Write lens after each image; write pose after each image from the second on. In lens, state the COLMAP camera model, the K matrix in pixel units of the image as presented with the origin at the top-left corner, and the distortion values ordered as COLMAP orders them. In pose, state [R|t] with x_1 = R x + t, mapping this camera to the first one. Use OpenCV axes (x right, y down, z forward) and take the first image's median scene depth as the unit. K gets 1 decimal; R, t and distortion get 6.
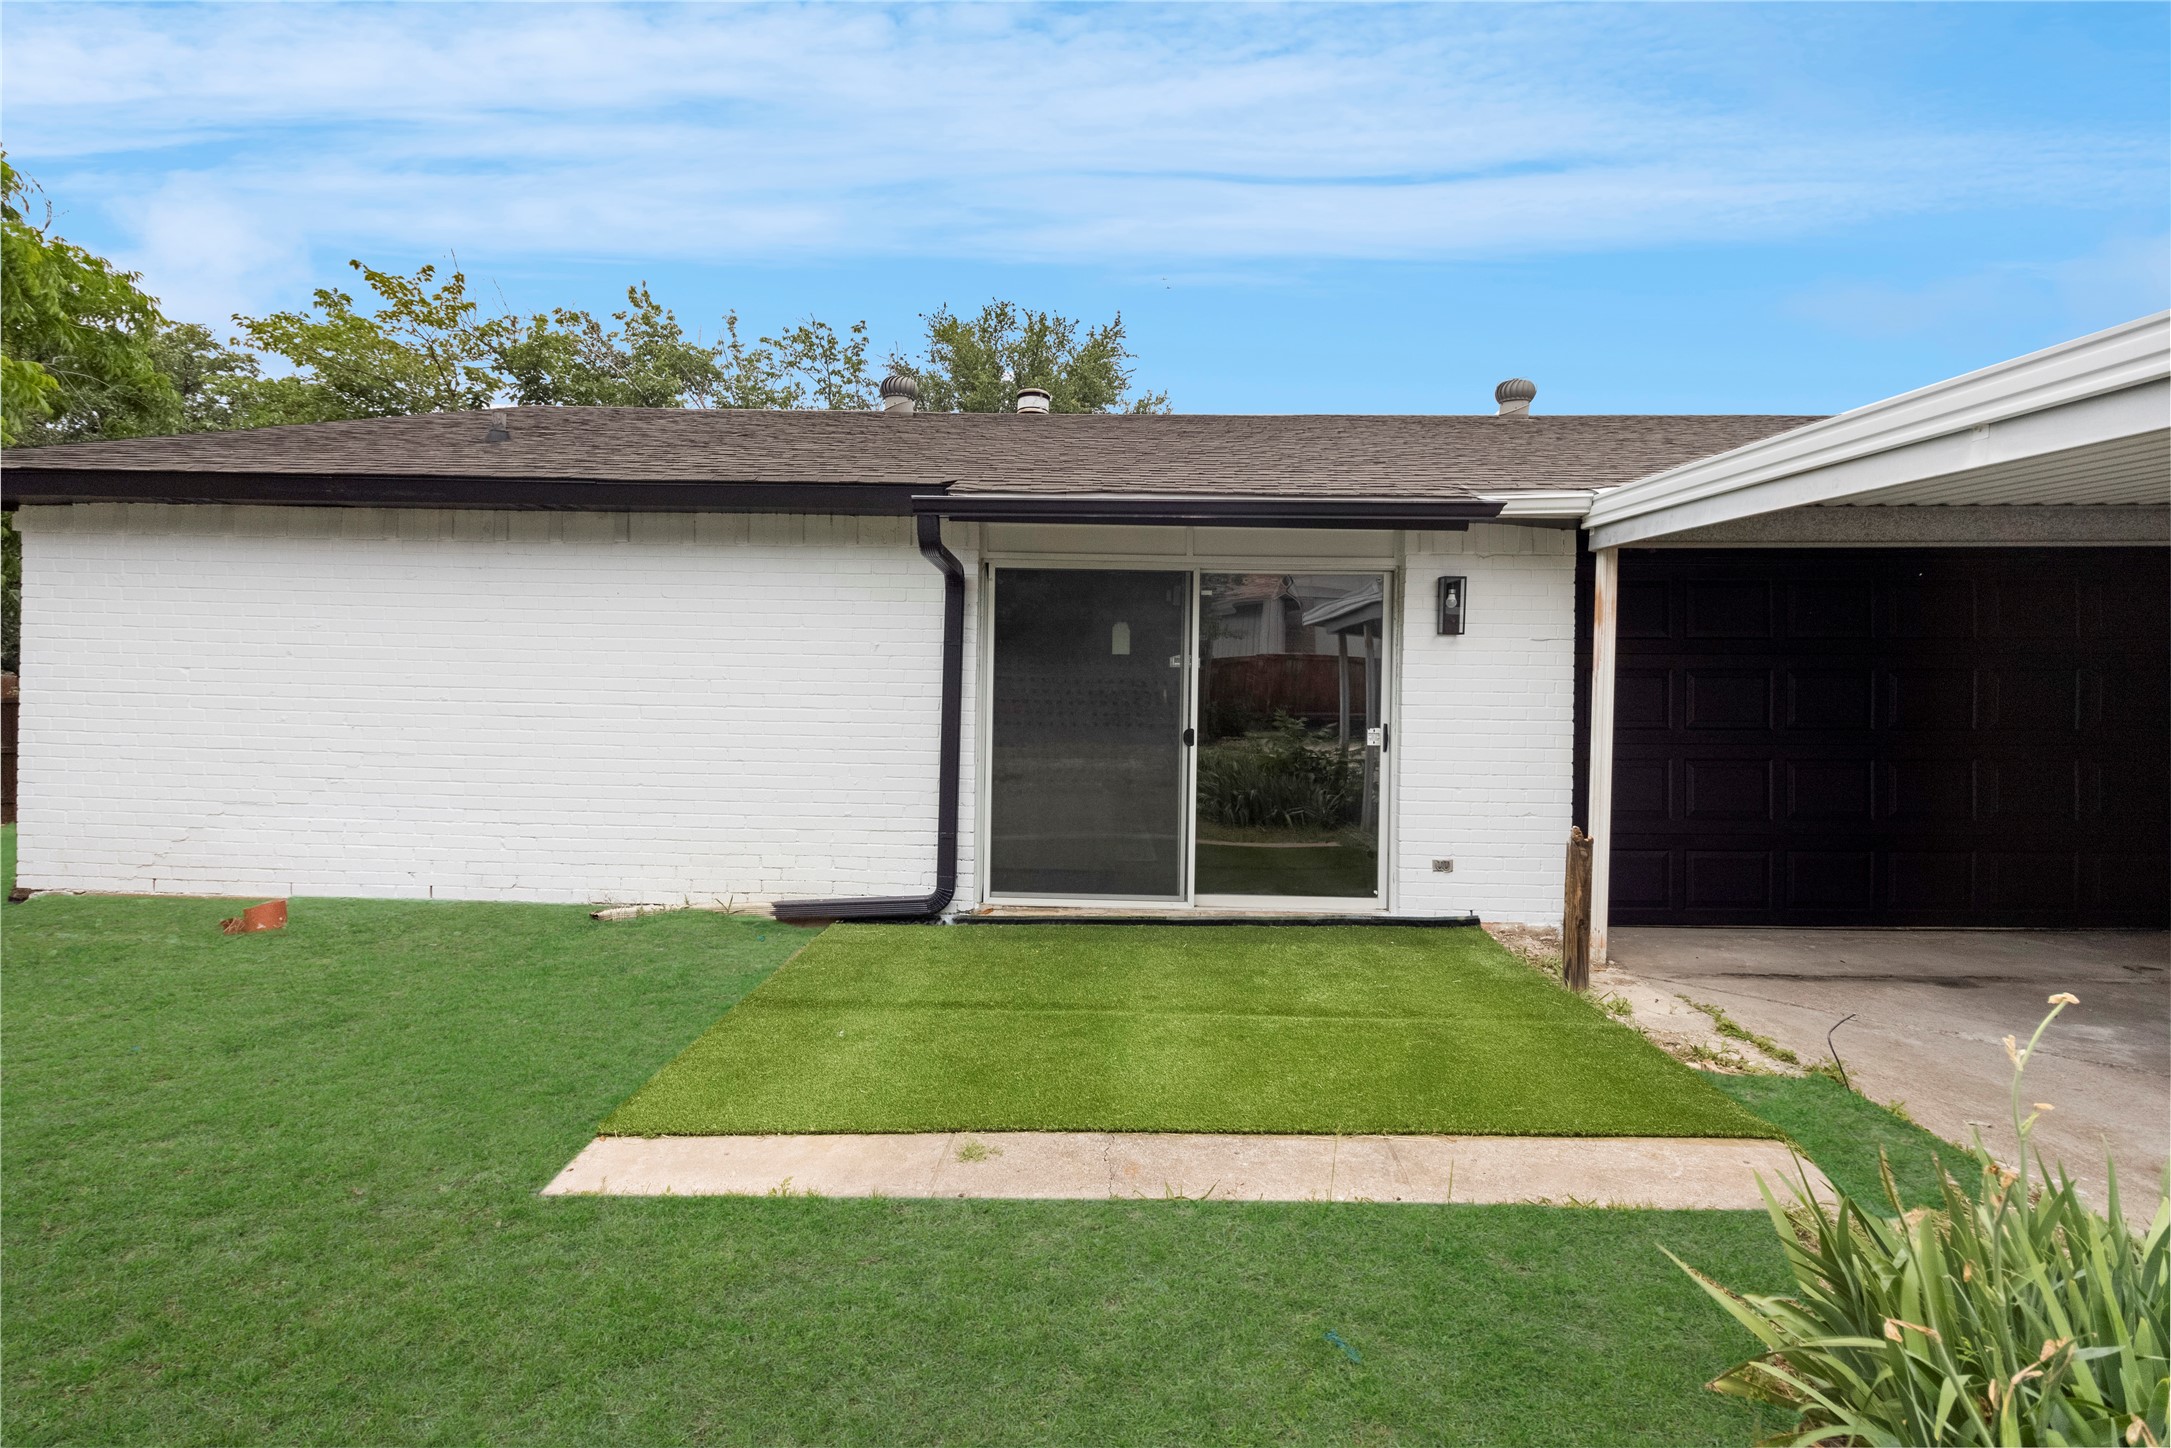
lens RADIAL K [[1024.9, 0, 1090.3], [0, 1024.9, 726.9], [0, 0, 1]] dist [-0.003550, 0.000434]
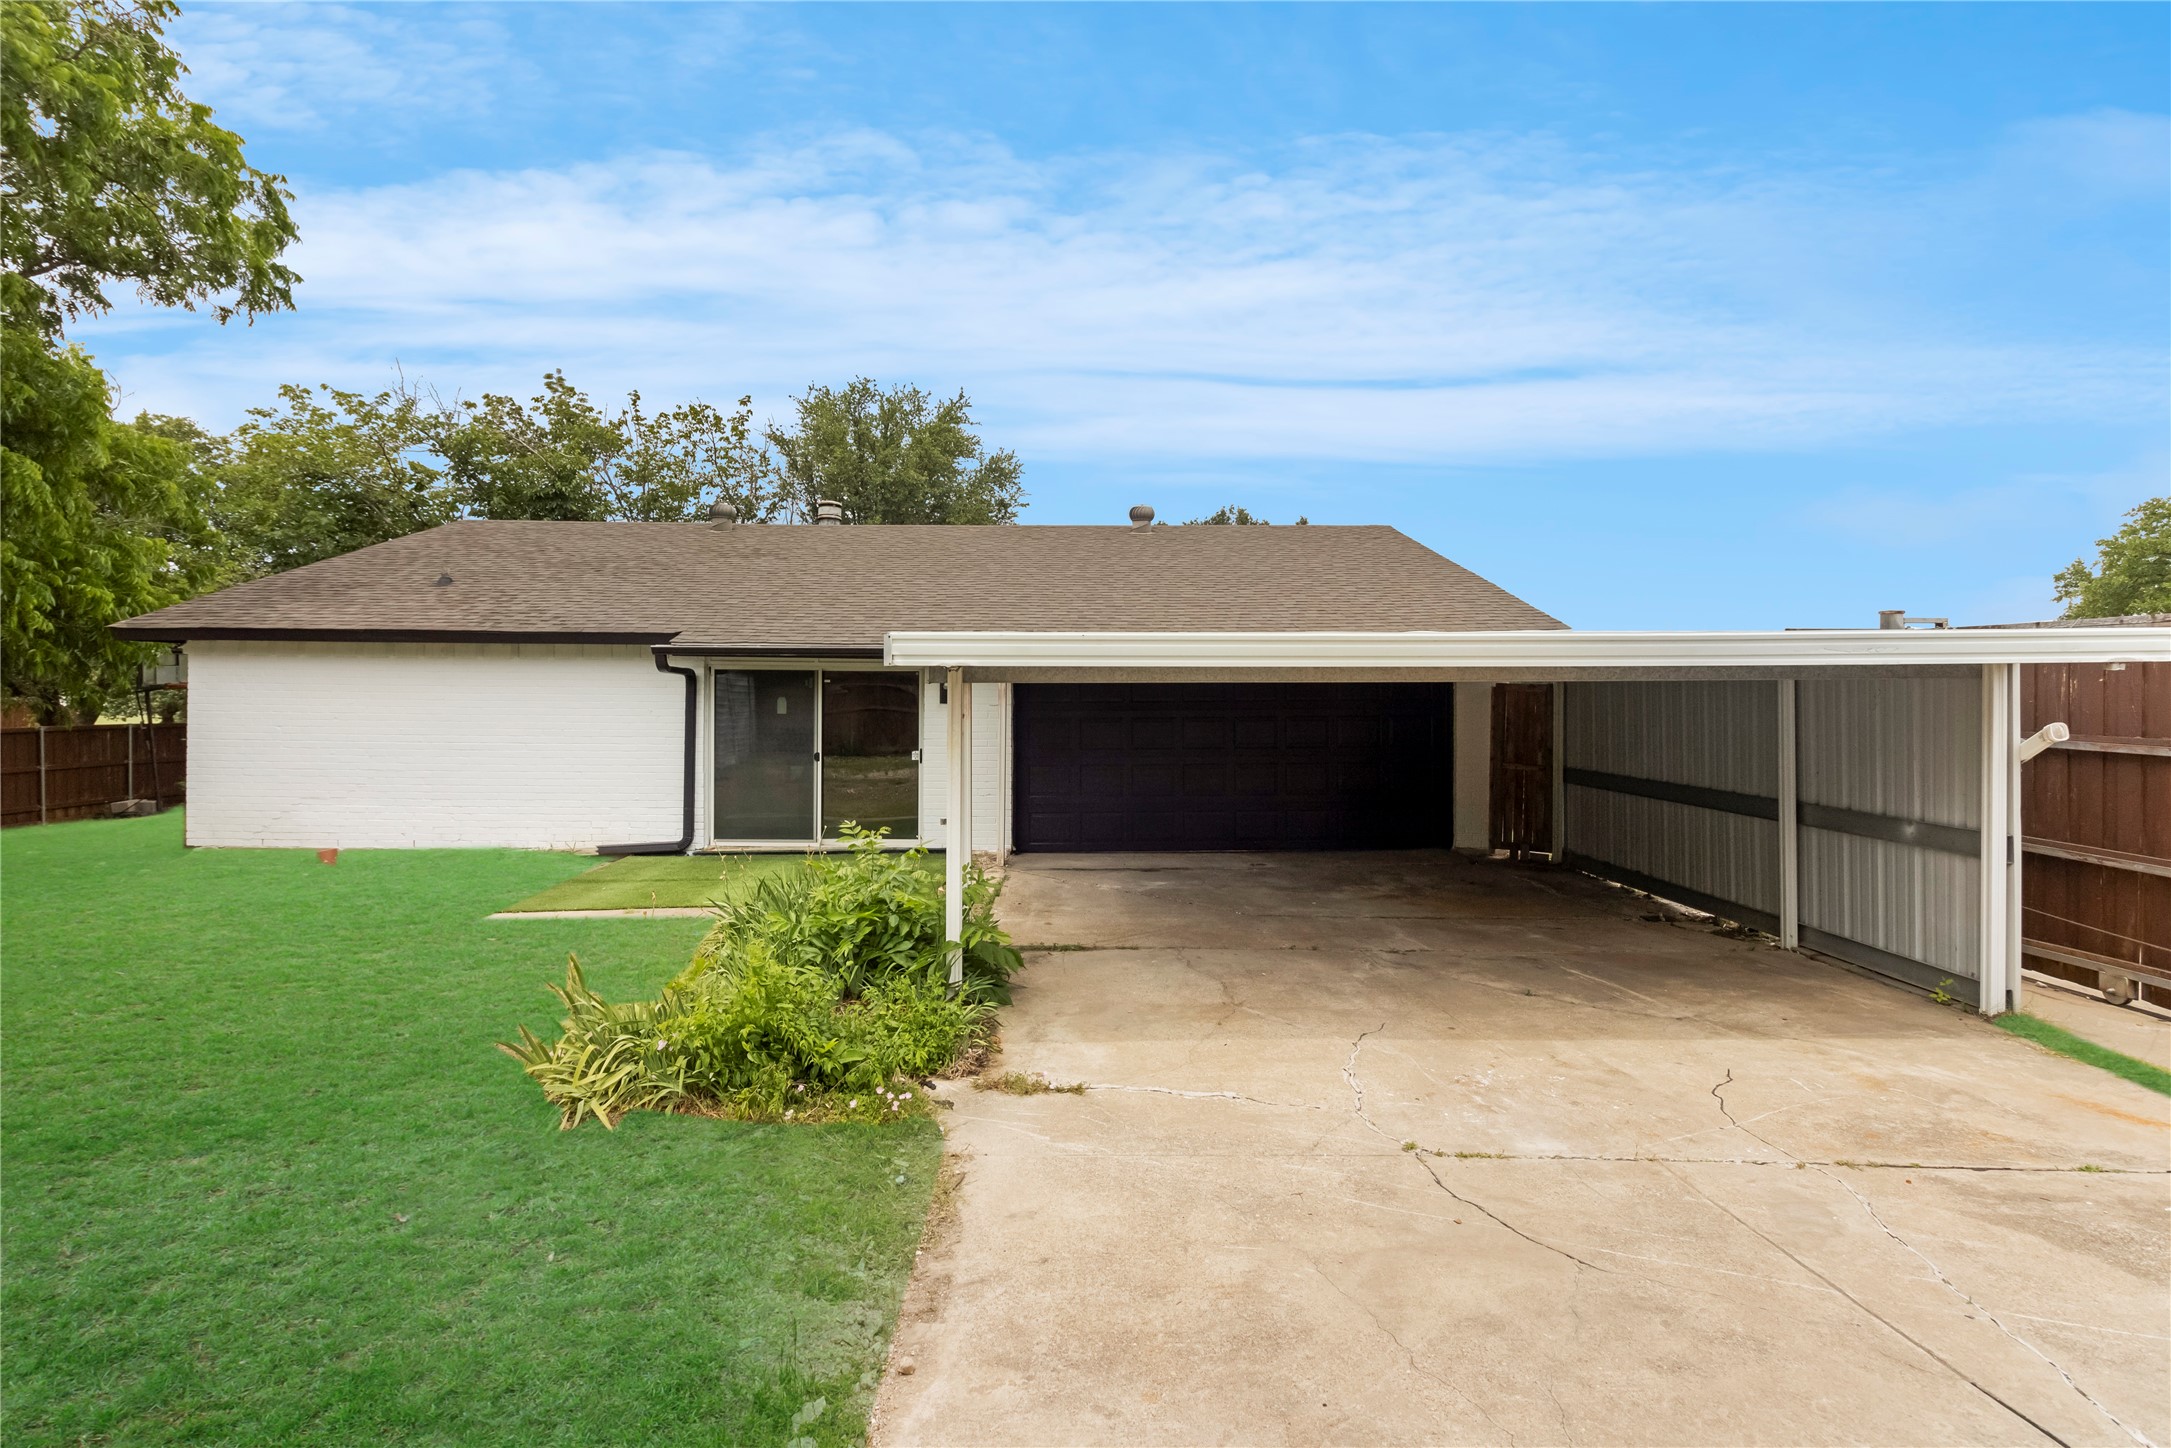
lens RADIAL K [[1024.9, 0, 1077.7], [0, 1024.9, 722.6], [0, 0, 1]] dist [-0.003550, 0.000434]
pose [[0.999184, -0.011322, 0.038771, 0.185839], [0.011365, 0.999935, -0.000878, -0.017175], [-0.038759, 0.001318, 0.999248, -0.341714]]
